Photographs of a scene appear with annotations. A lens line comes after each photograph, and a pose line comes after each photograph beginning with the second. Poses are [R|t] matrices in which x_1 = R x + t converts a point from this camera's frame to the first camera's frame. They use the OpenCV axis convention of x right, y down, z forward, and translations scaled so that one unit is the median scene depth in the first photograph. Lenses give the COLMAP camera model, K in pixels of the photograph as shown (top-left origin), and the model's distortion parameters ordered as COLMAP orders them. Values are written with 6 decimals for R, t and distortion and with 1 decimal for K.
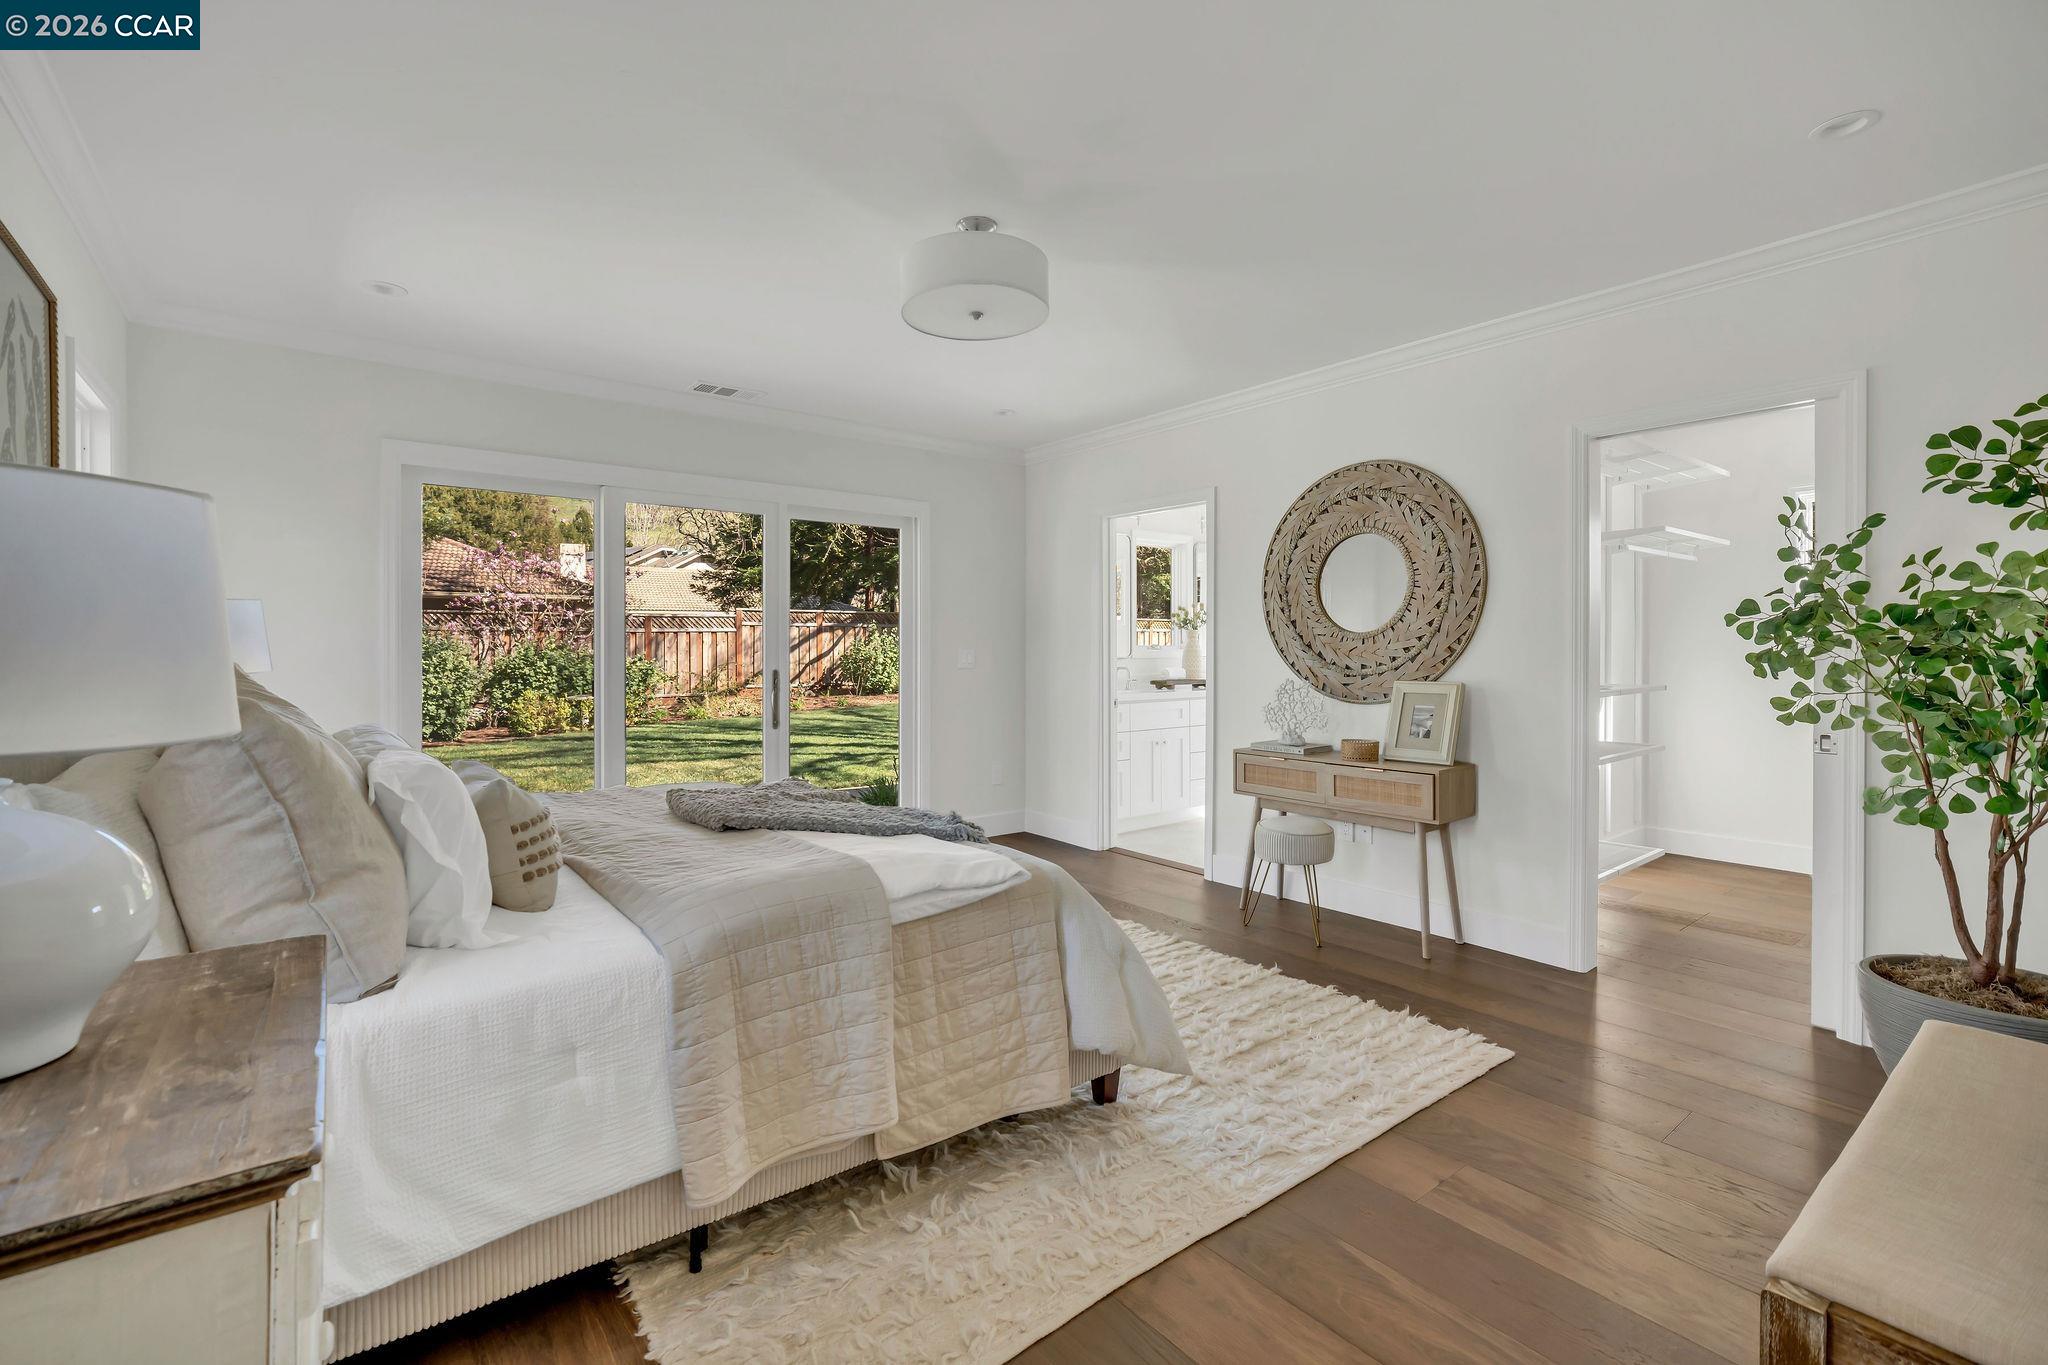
lens RADIAL K [[894.4, 0, 1018.8], [0, 894.4, 667.7], [0, 0, 1]] dist [0.002786, 0.000205]
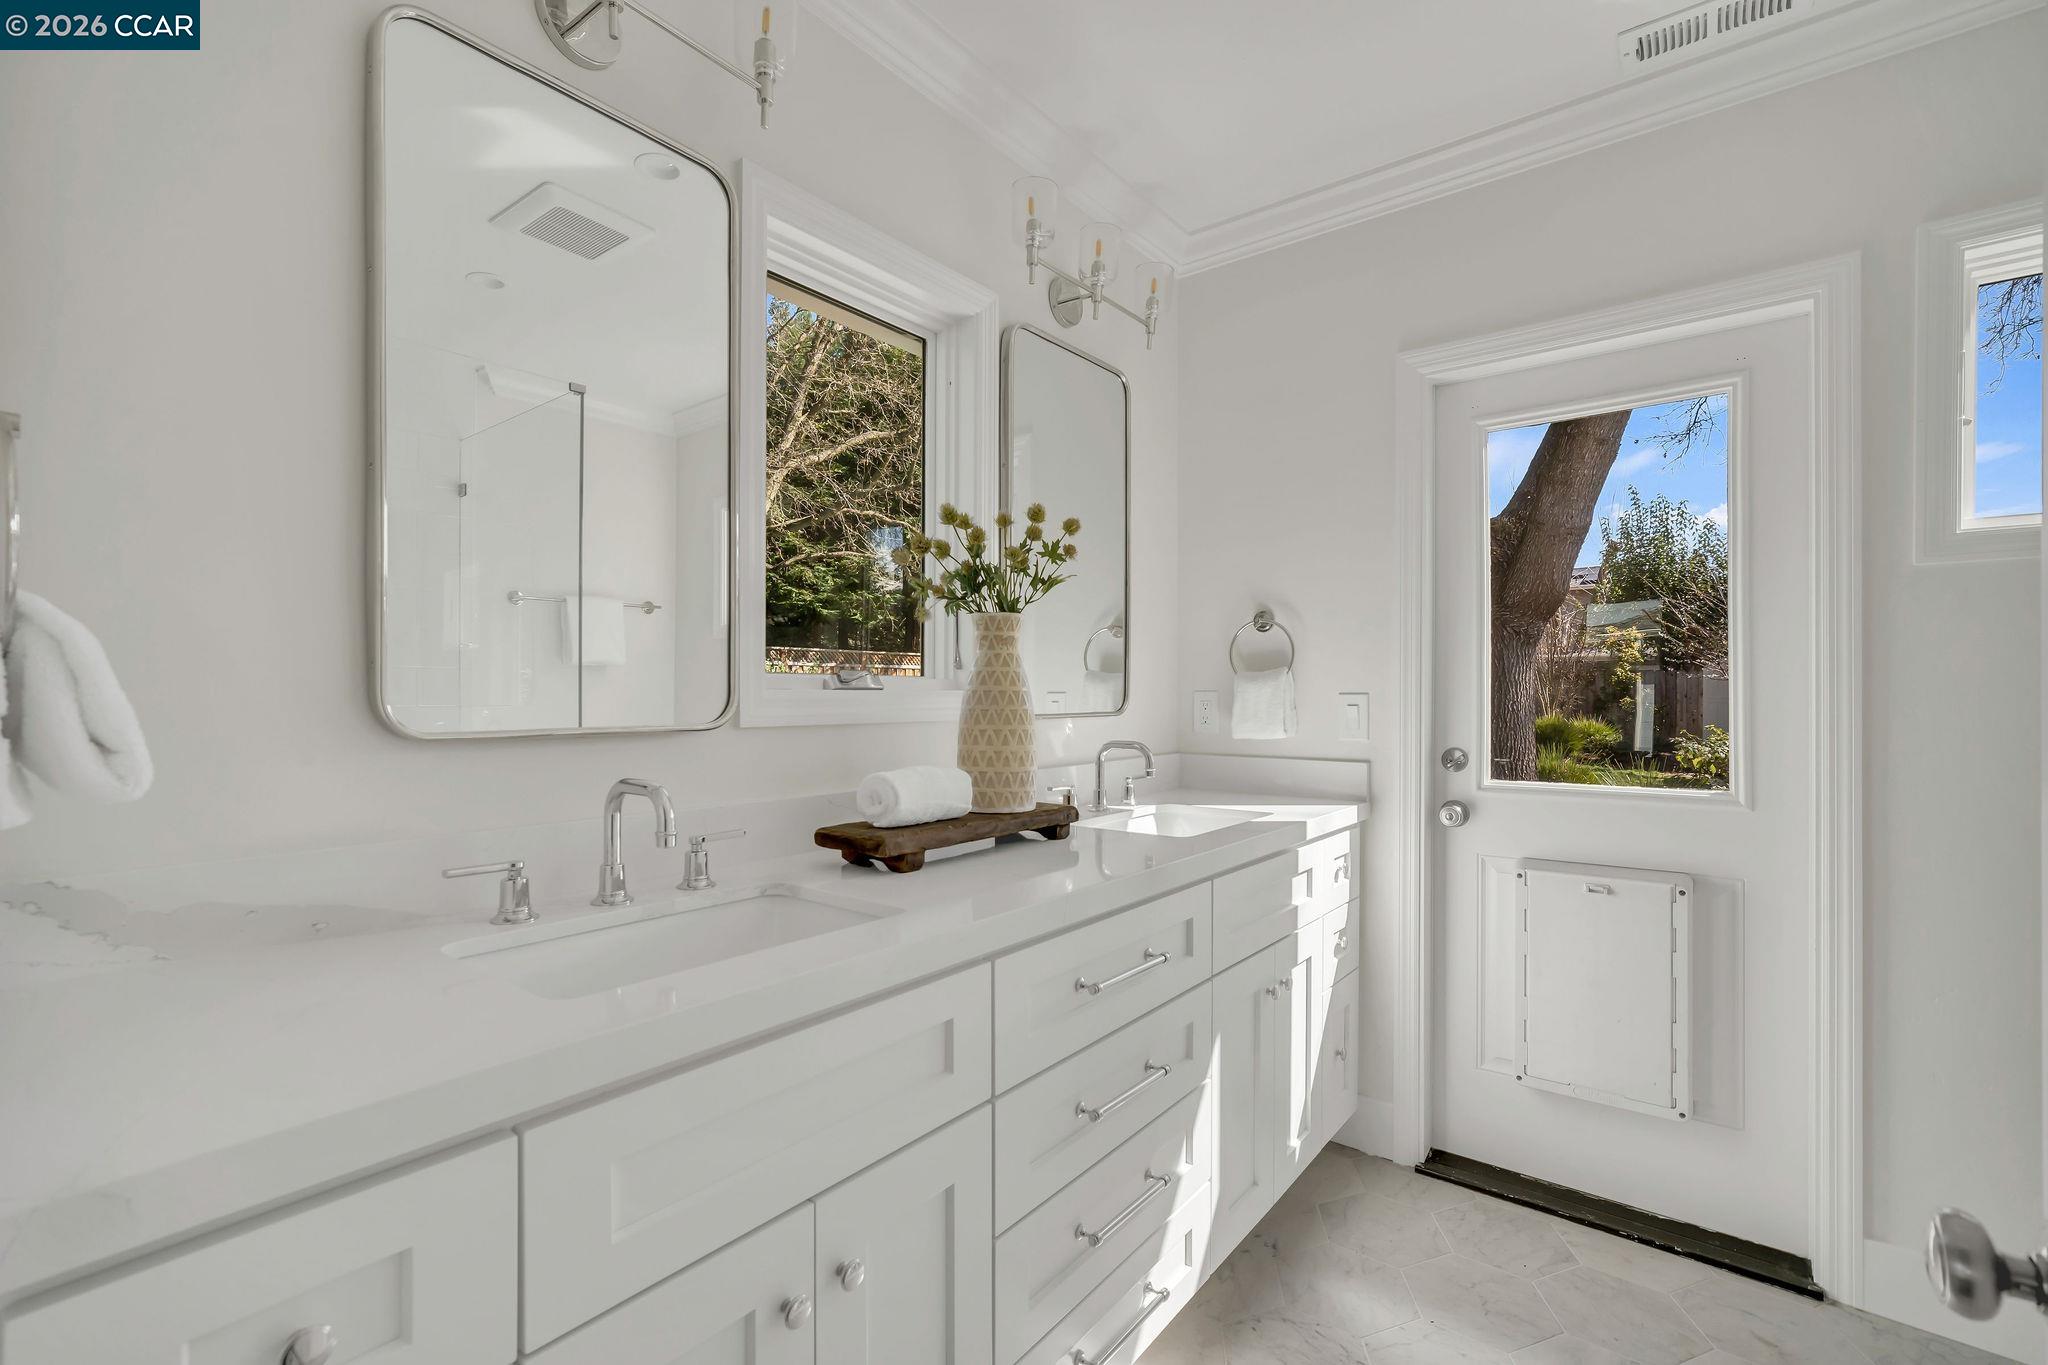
lens RADIAL K [[894.4, 0, 1029.2], [0, 894.4, 687.7], [0, 0, 1]] dist [0.002786, 0.000205]
pose [[0.971774, 0.001786, 0.235907, 0.146239], [0.000594, 0.999950, -0.010018, -0.018282], [-0.235913, 0.009875, 0.971724, 0.771522]]
